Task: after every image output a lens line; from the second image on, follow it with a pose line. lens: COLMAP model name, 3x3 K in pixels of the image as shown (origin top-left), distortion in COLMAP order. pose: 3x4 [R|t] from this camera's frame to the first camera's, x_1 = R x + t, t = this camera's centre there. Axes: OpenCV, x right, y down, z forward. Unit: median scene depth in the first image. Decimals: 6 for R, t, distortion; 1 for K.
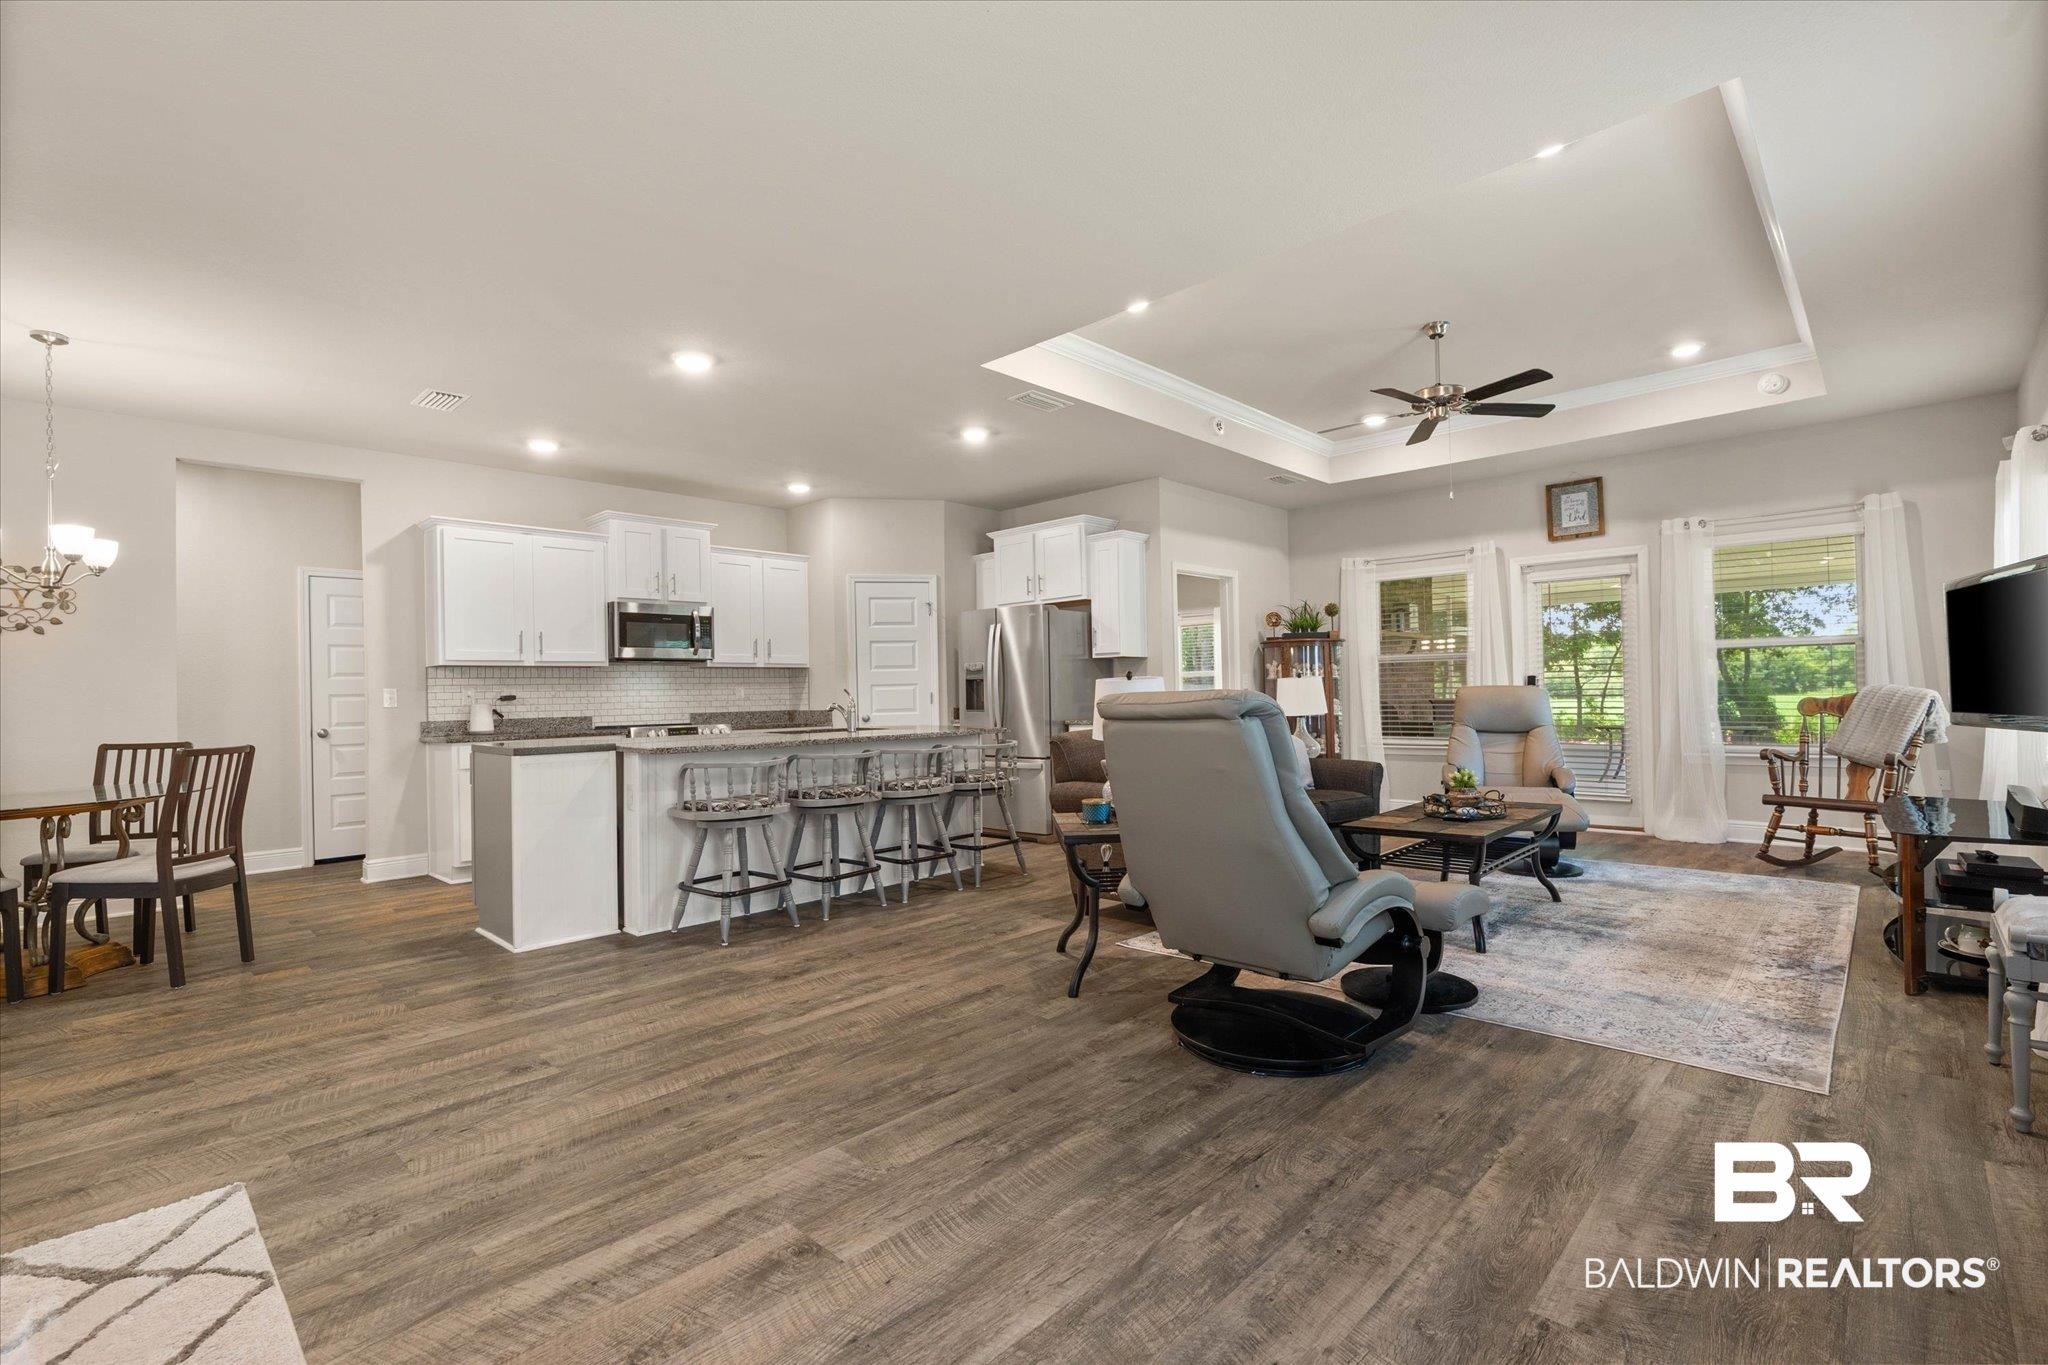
lens RADIAL K [[926.0, 0, 1023.2], [0, 926.0, 687.4], [0, 0, 1]] dist [-0.002022, -0.000044]
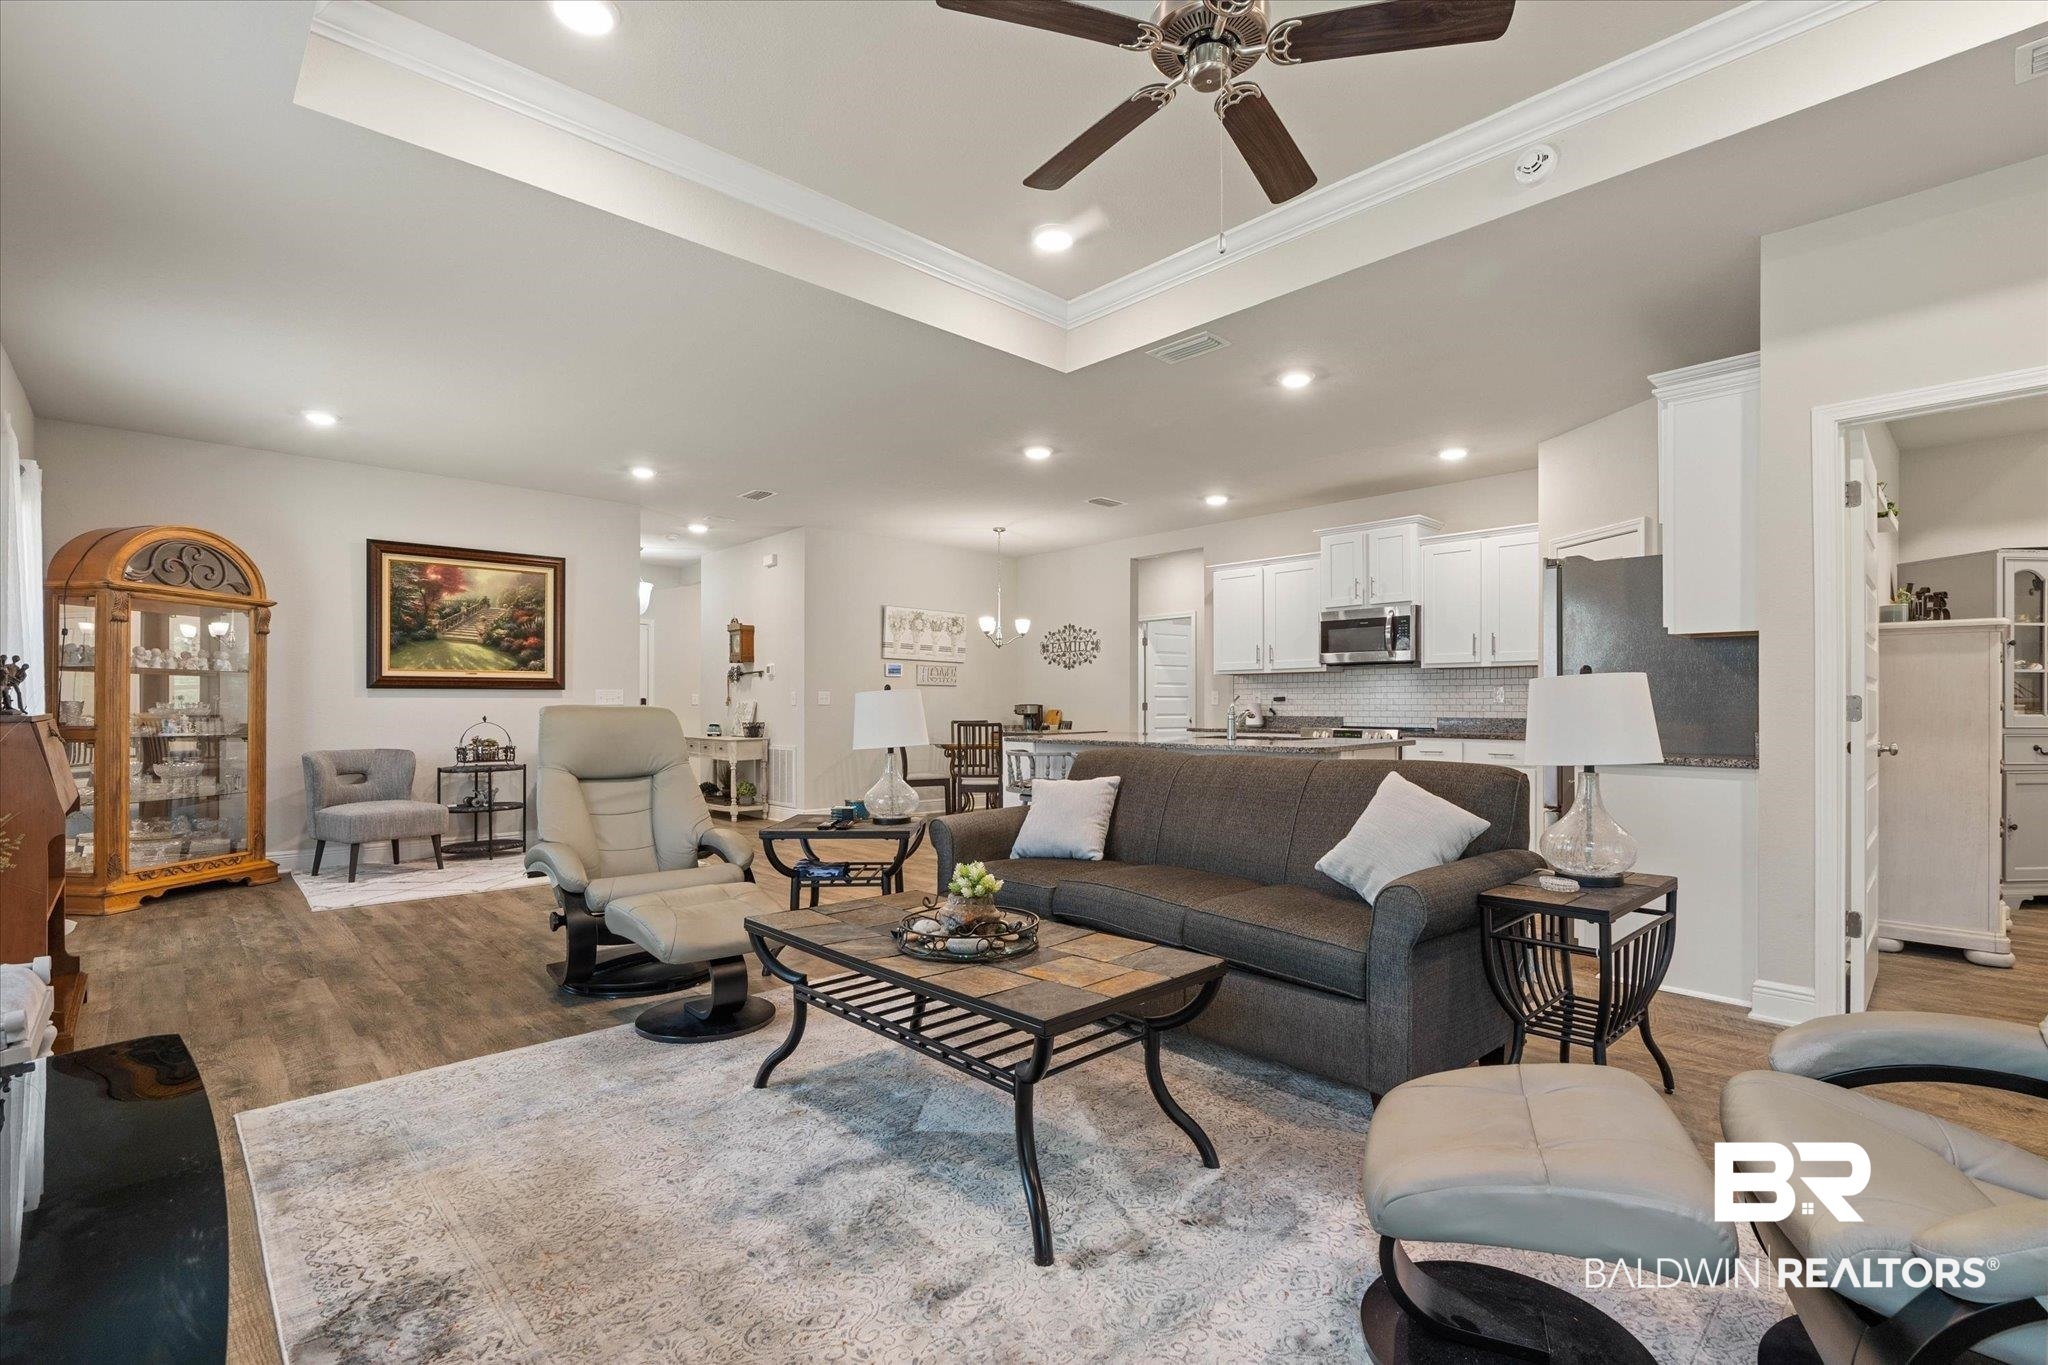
lens RADIAL K [[926.0, 0, 1023.8], [0, 926.0, 695.7], [0, 0, 1]] dist [-0.002022, -0.000044]
pose [[-0.057567, 0.010838, -0.998283, 0.736956], [0.008521, 0.999910, 0.010364, -0.009174], [0.998305, -0.007910, -0.057654, 0.776733]]
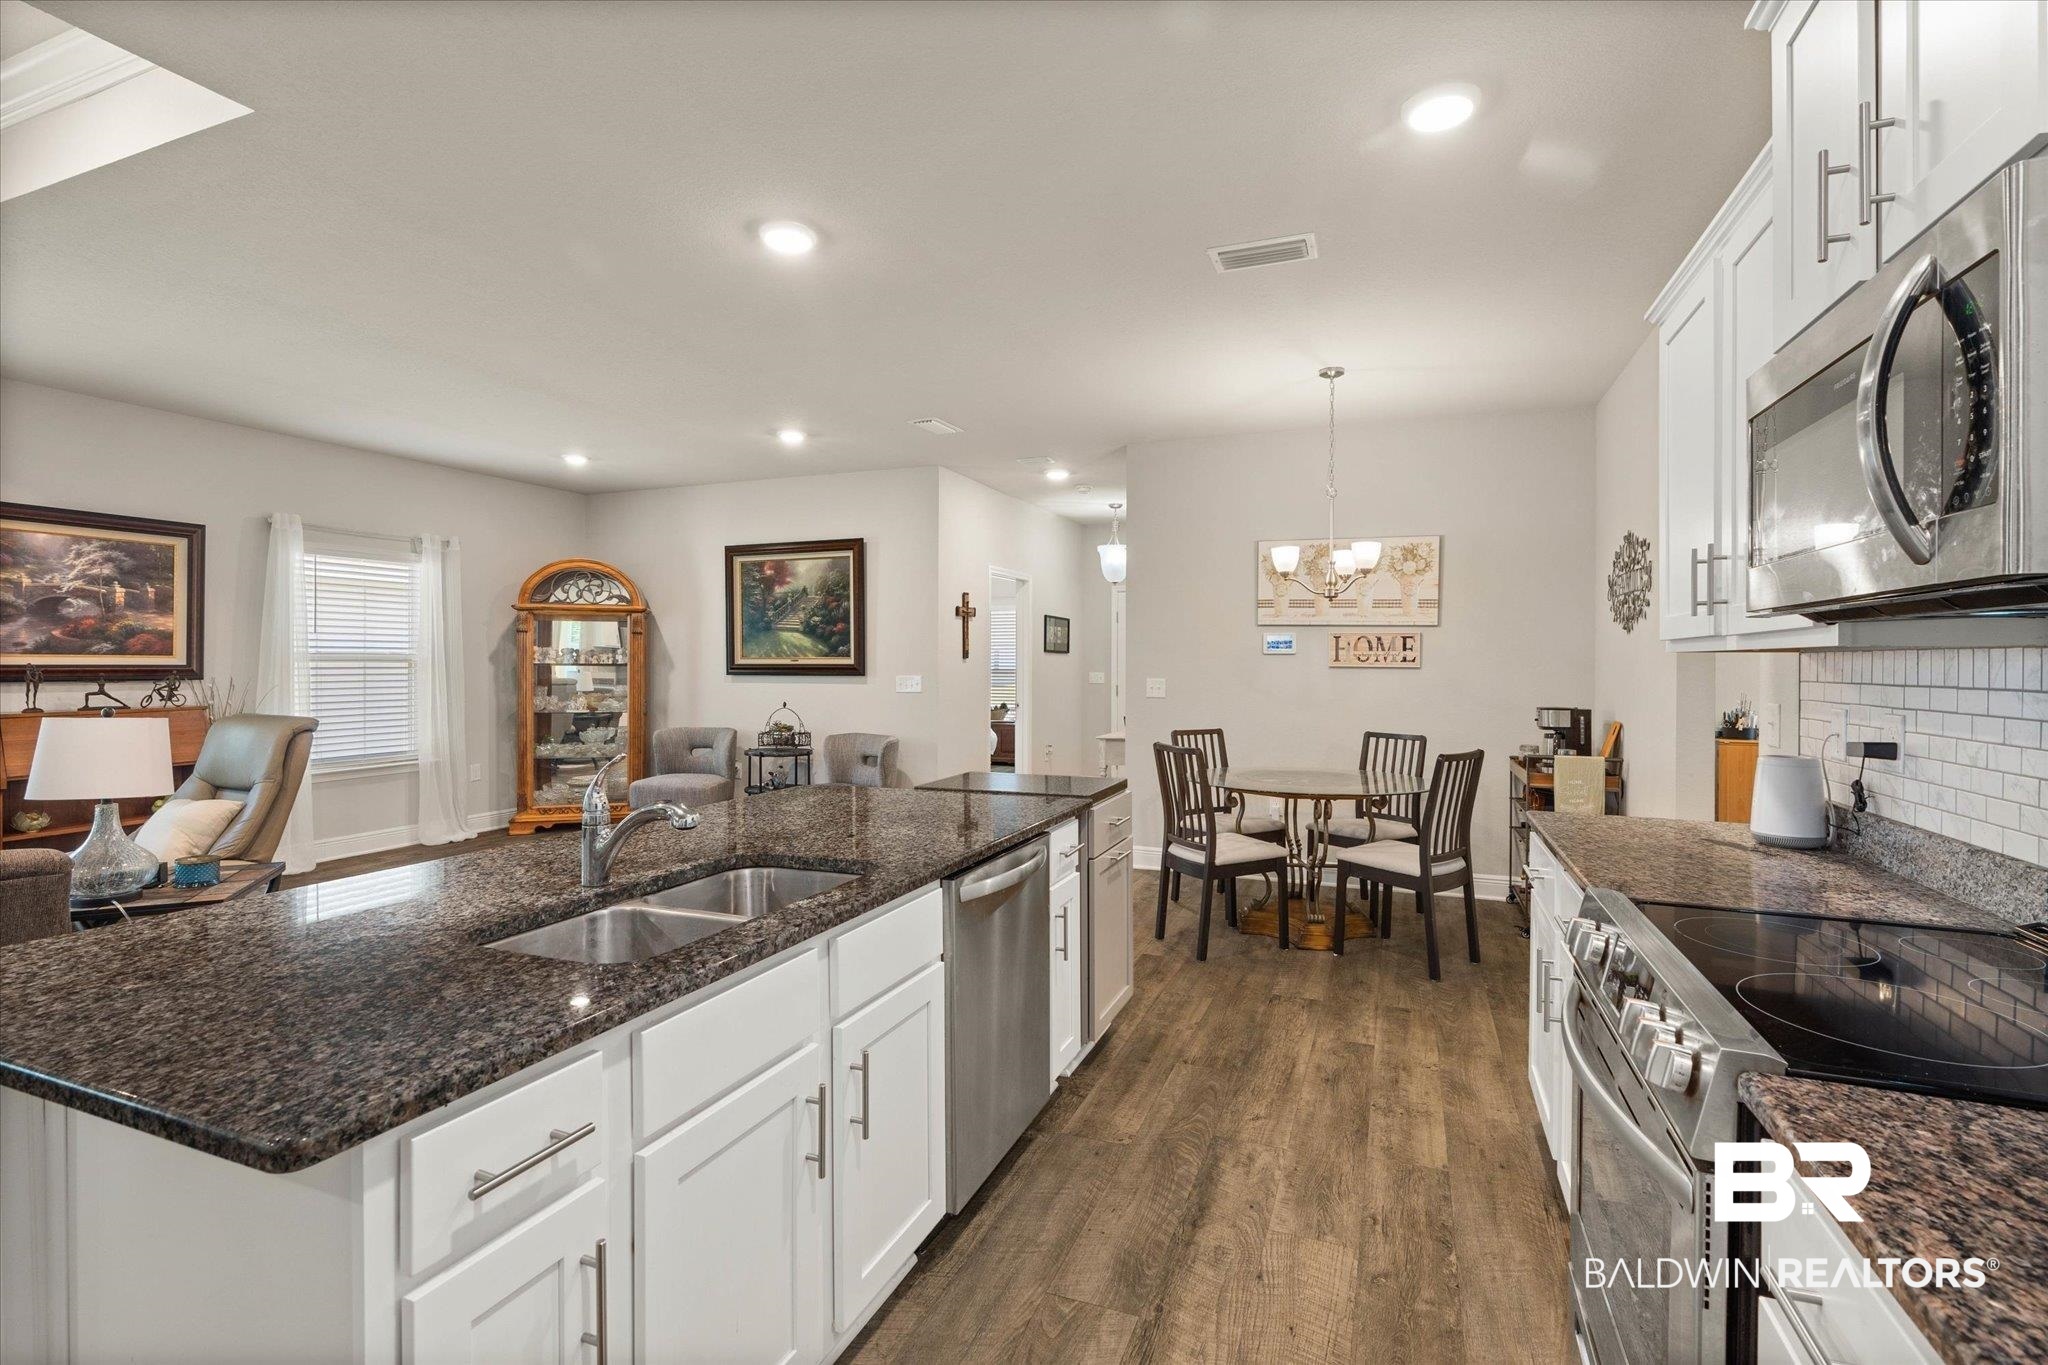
lens RADIAL K [[926.0, 0, 1027.9], [0, 926.0, 667.0], [0, 0, 1]] dist [-0.002022, -0.000044]
pose [[-0.927718, 0.020913, -0.372696, -0.165618], [0.019123, 0.999781, 0.008499, -0.025973], [0.372792, 0.000758, -0.927915, 1.244506]]
